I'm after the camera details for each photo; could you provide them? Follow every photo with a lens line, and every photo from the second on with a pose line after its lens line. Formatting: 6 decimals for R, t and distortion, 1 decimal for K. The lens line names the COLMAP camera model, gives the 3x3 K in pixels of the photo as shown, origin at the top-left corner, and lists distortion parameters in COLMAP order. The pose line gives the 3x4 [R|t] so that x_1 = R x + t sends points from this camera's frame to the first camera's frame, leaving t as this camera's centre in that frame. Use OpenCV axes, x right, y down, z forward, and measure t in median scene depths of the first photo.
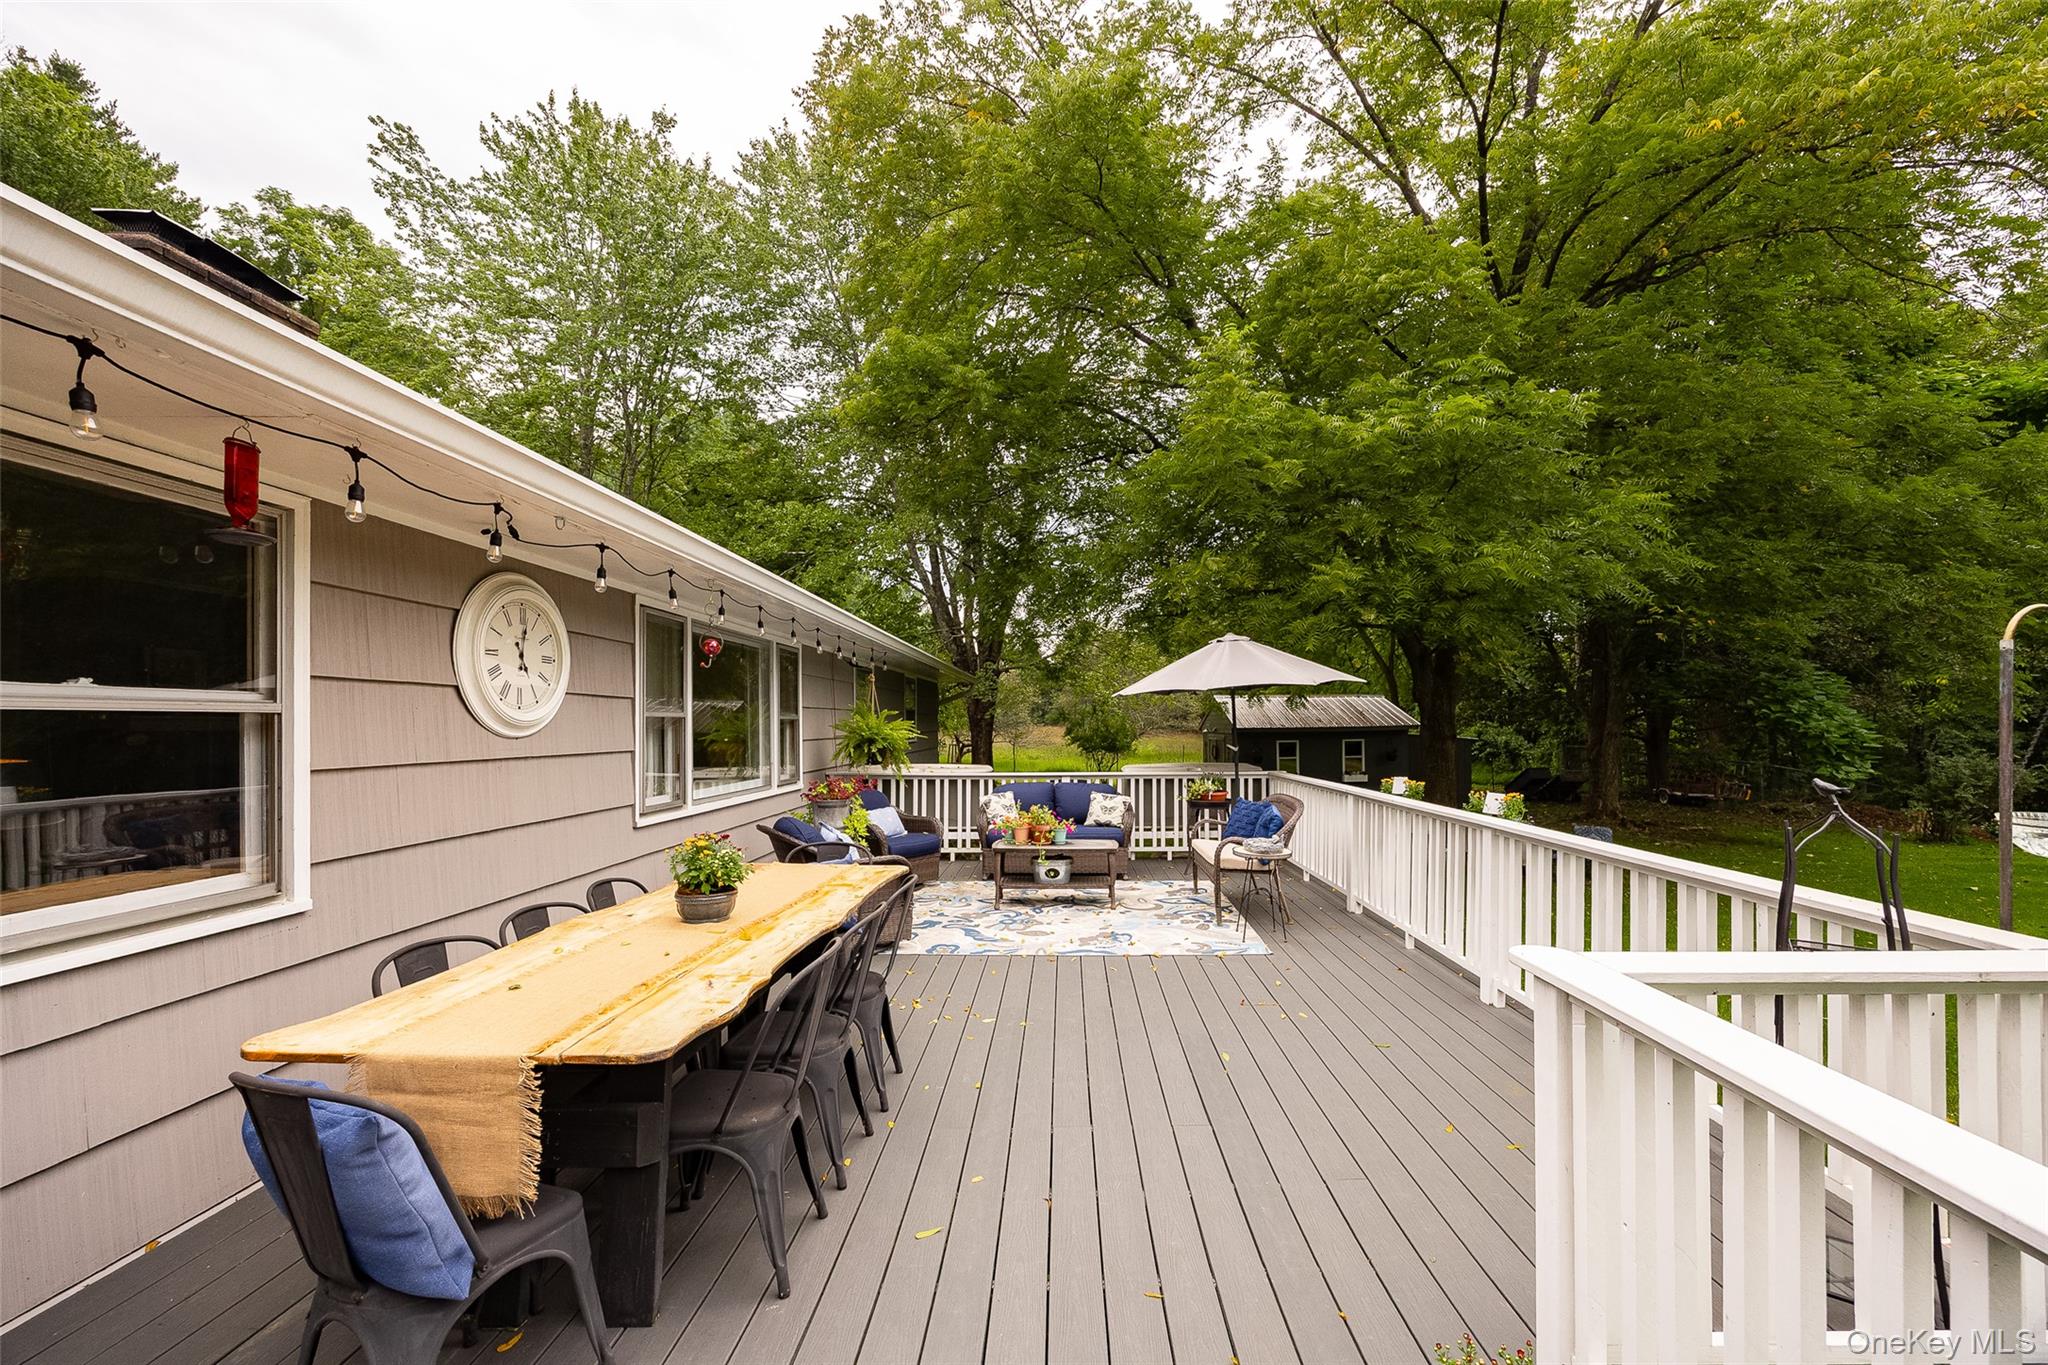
lens RADIAL K [[812.0, 0, 1052.4], [0, 812.0, 725.6], [0, 0, 1]] dist [-0.000914, -0.000054]
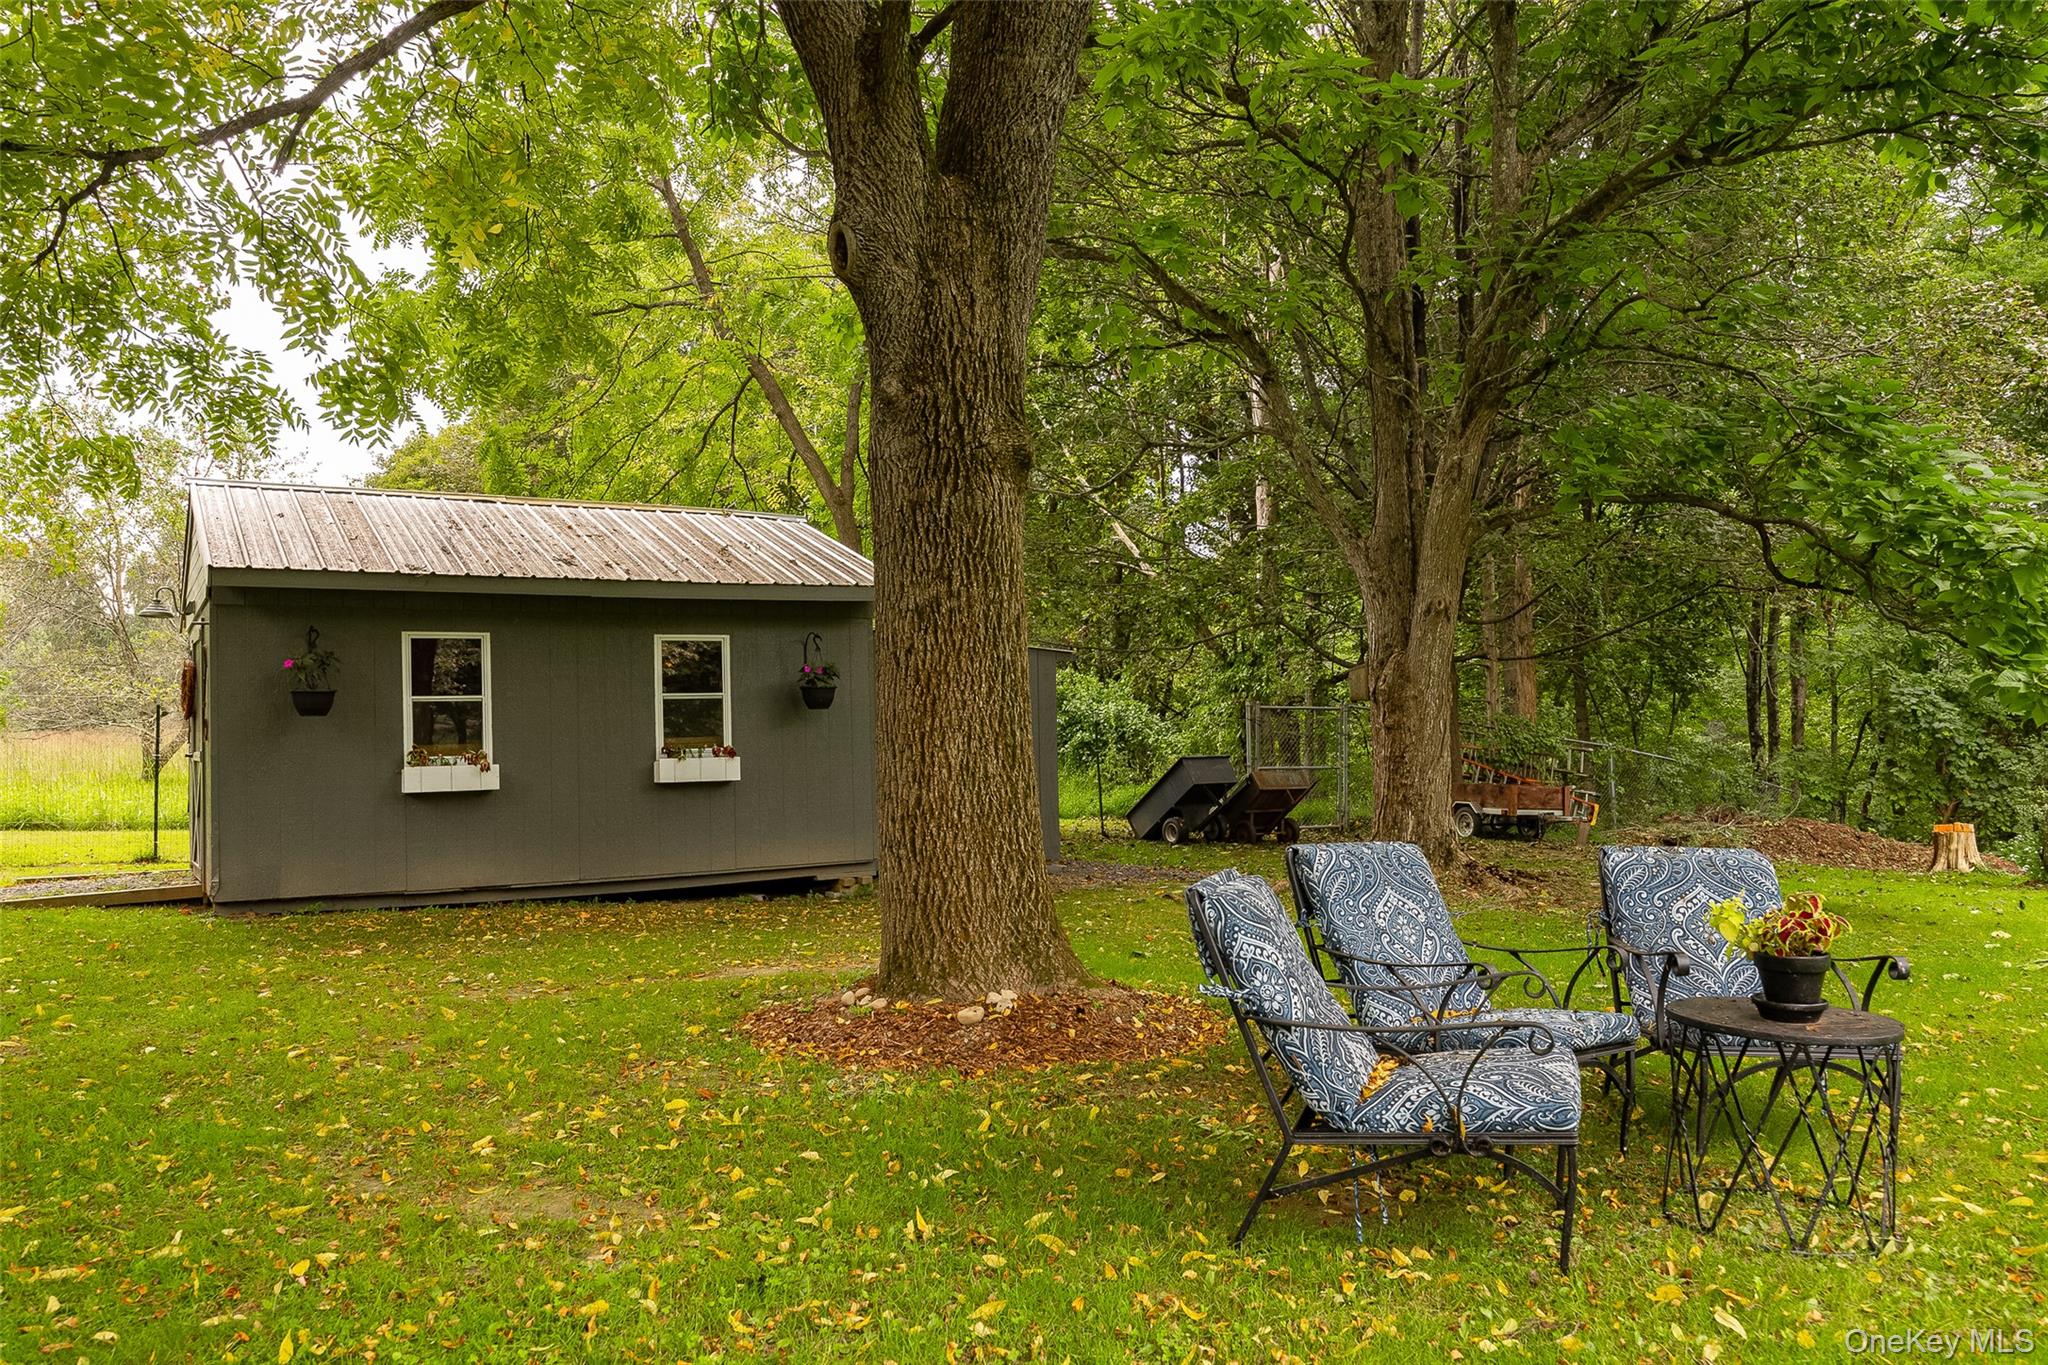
lens RADIAL K [[1577.0, 0, 1024.0], [0, 1577.0, 682.5], [0, 0, 1]] dist [-0.001415, -0.000660]
pose [[0.888745, 0.013298, 0.458208, 0.187390], [0.011843, 0.998579, -0.051953, 0.054986], [-0.458248, 0.051599, 0.887325, 0.387311]]
